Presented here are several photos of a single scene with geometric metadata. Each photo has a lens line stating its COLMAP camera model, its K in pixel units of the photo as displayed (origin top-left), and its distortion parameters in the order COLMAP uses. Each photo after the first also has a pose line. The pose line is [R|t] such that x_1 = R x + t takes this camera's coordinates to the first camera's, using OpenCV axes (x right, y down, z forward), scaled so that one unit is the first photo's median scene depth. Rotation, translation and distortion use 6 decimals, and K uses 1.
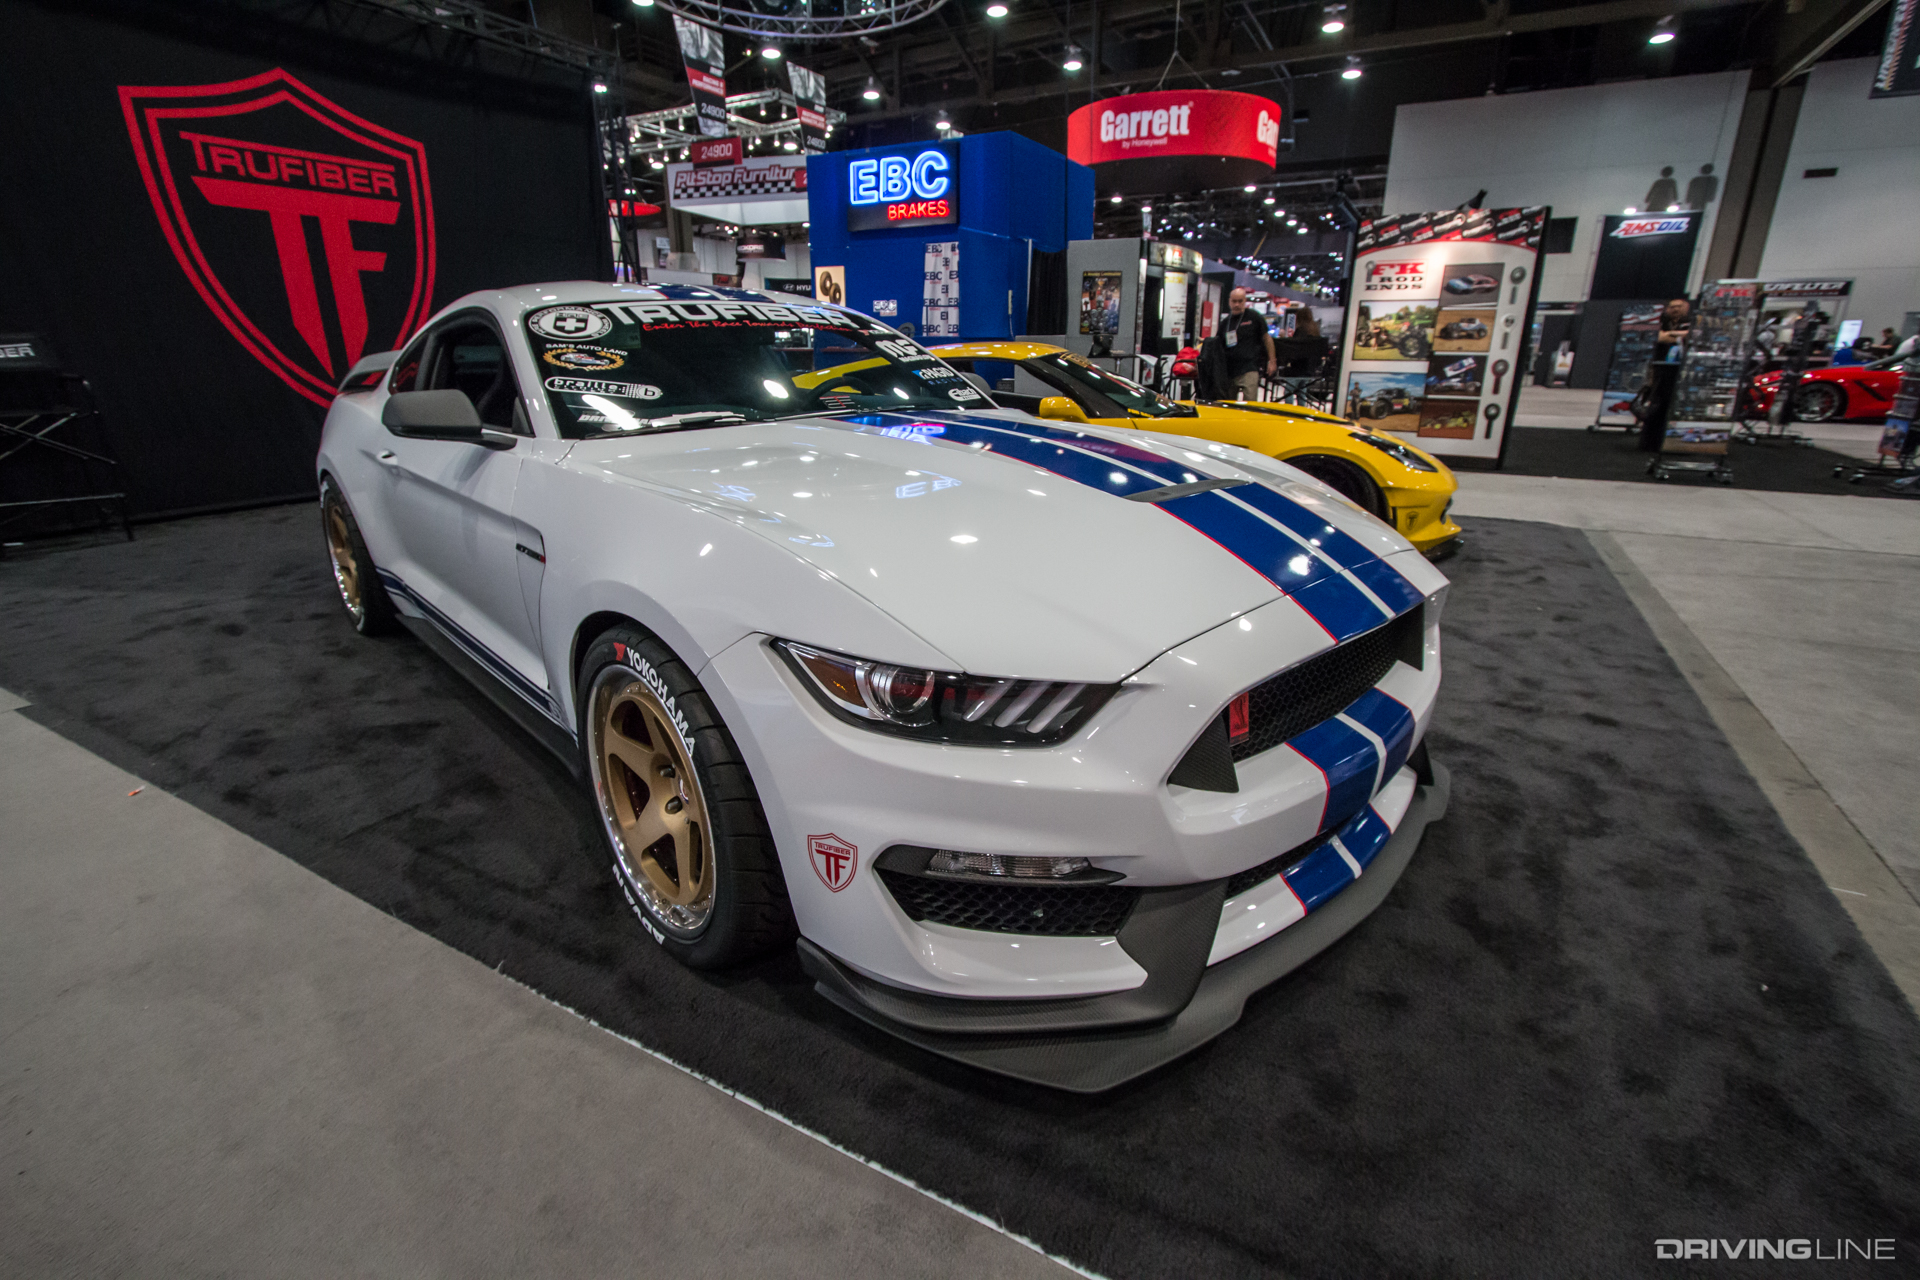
lens RADIAL K [[885.2, 0, 960.0], [0, 885.2, 640.0], [0, 0, 1]] dist [-0.009980, 0.000882]
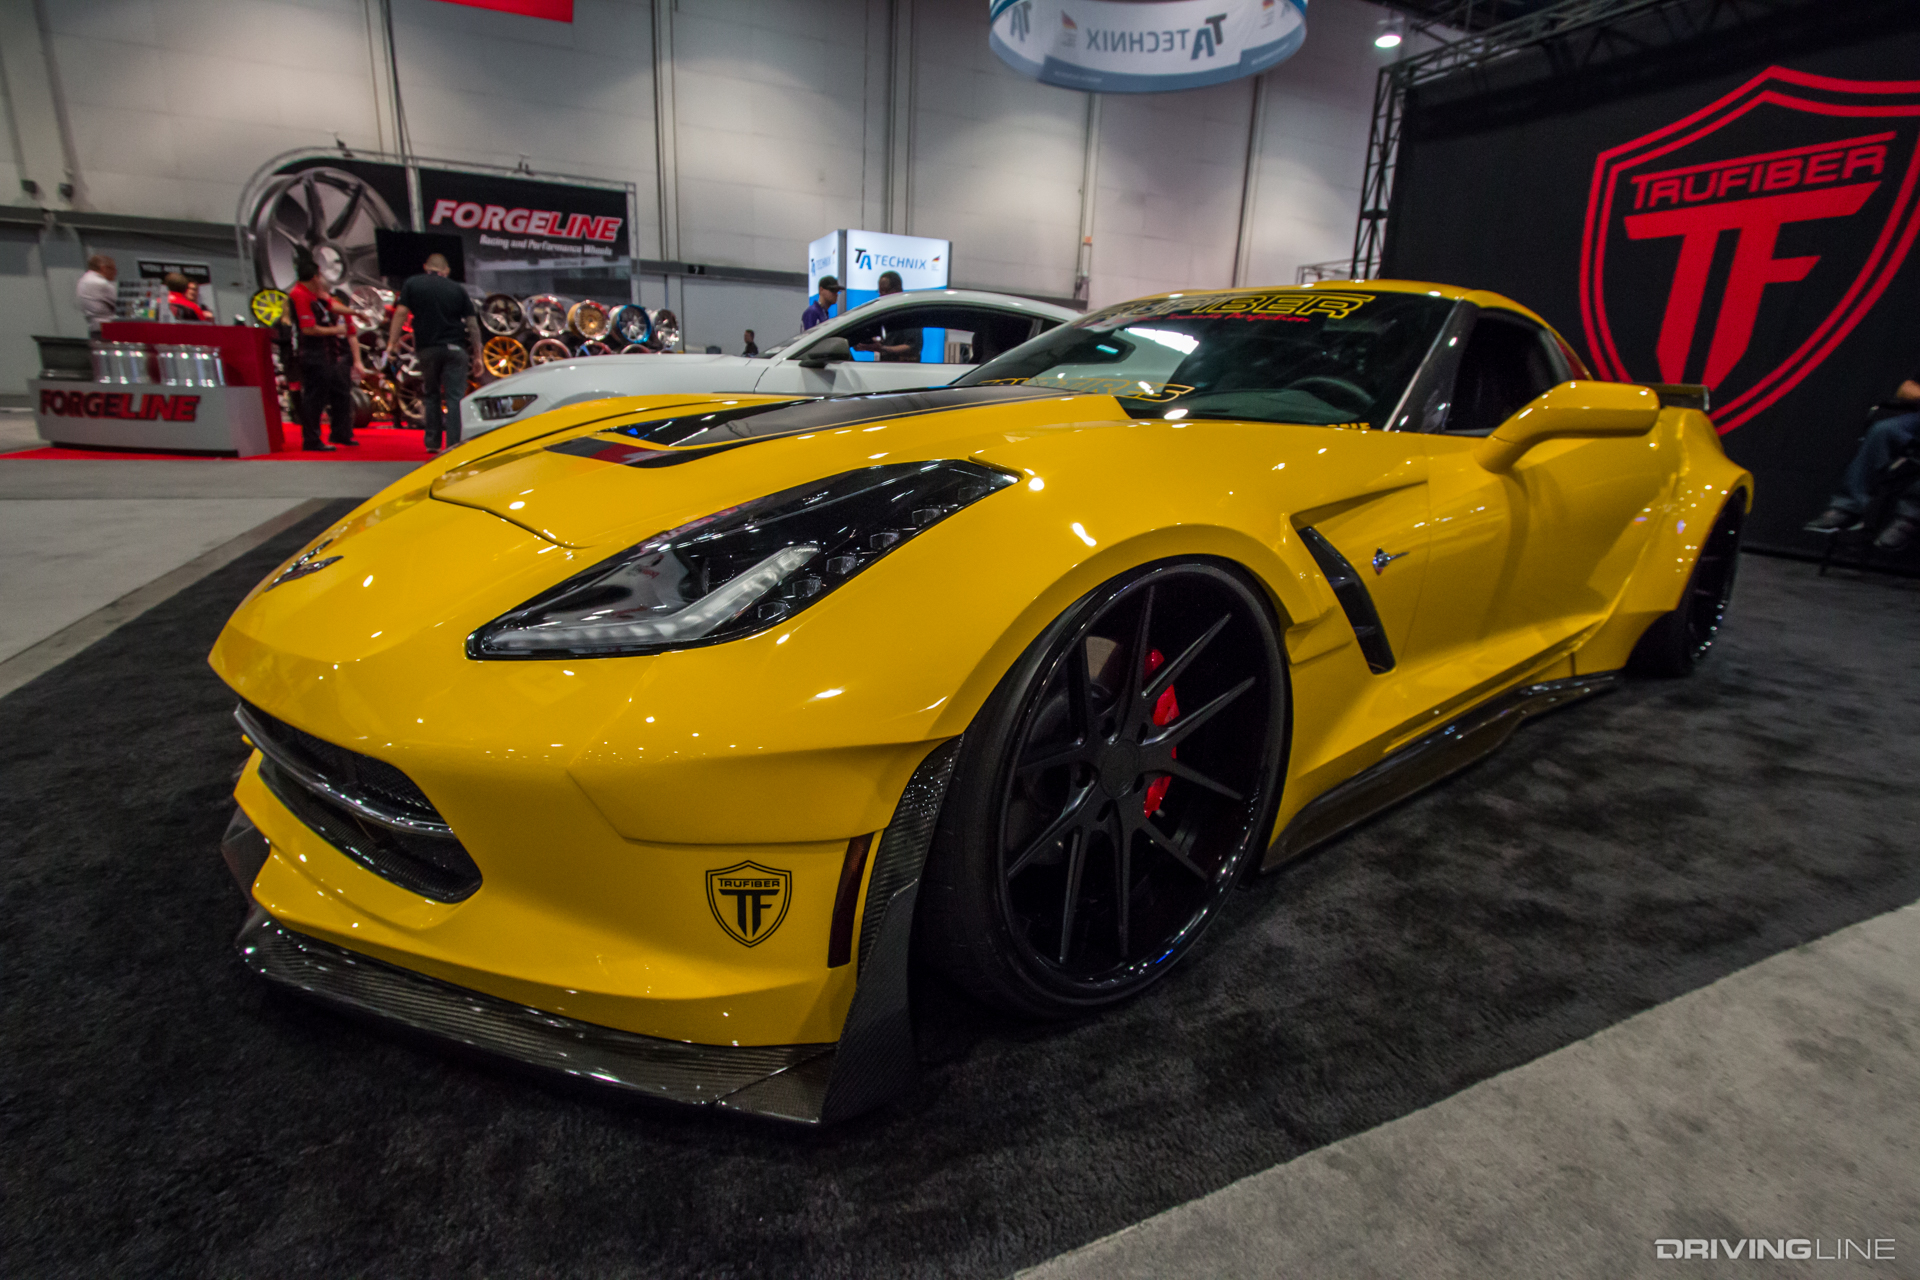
lens RADIAL K [[885.2, 0, 960.0], [0, 885.2, 640.0], [0, 0, 1]] dist [-0.009980, 0.000882]
pose [[-0.602501, 0.189938, -0.775187, 0.469433], [-0.294370, 0.849907, 0.437040, -0.268773], [0.741848, 0.491509, -0.456158, 0.964593]]
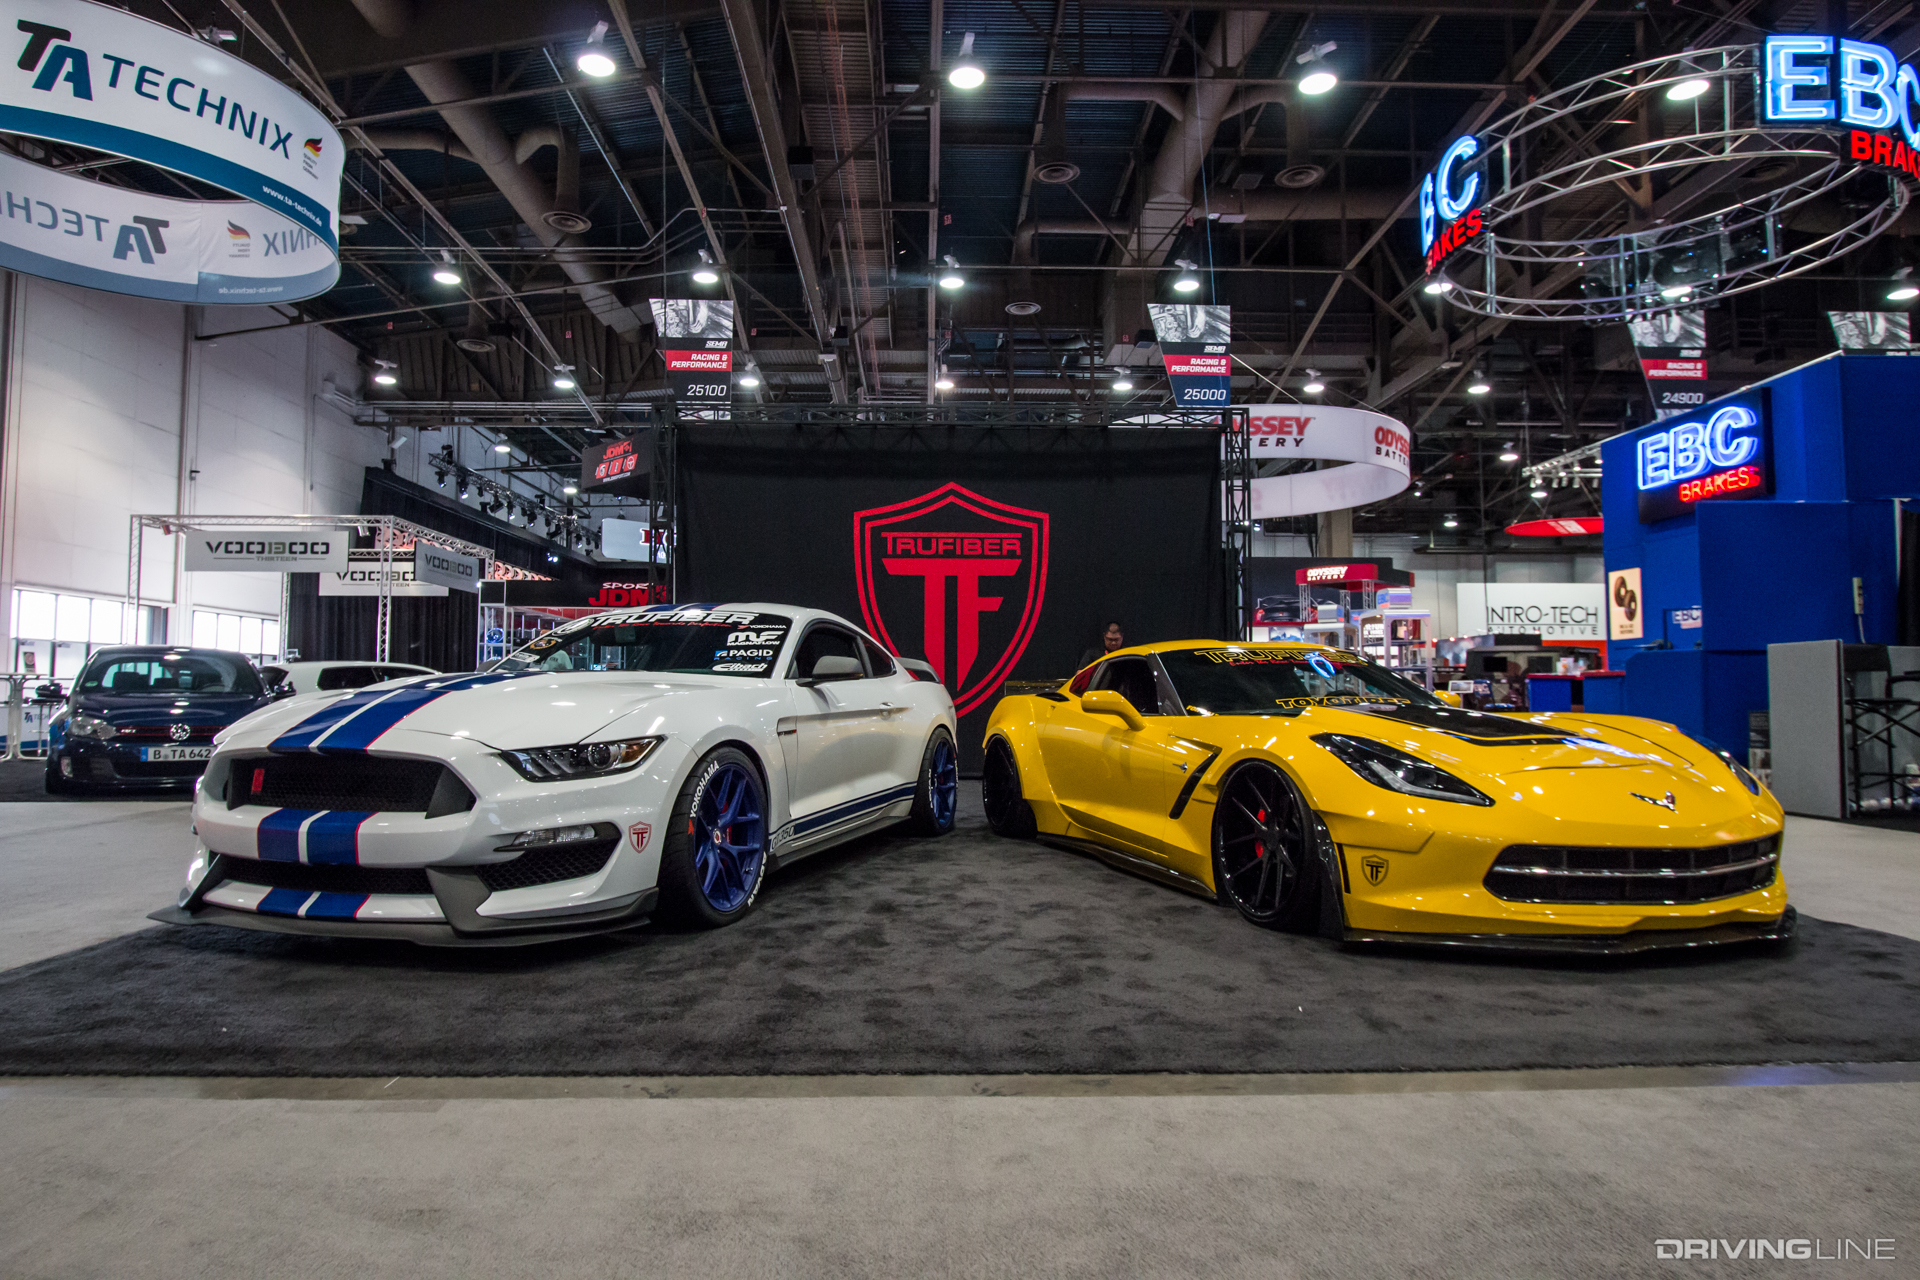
lens RADIAL K [[1123.5, 0, 960.0], [0, 1123.5, 640.0], [0, 0, 1]] dist [0.000595, -0.000099]
pose [[0.502176, -0.044427, -0.863624, 0.719707], [-0.274730, 0.938745, -0.208040, -0.027816], [0.819965, 0.341736, 0.459210, 0.228393]]
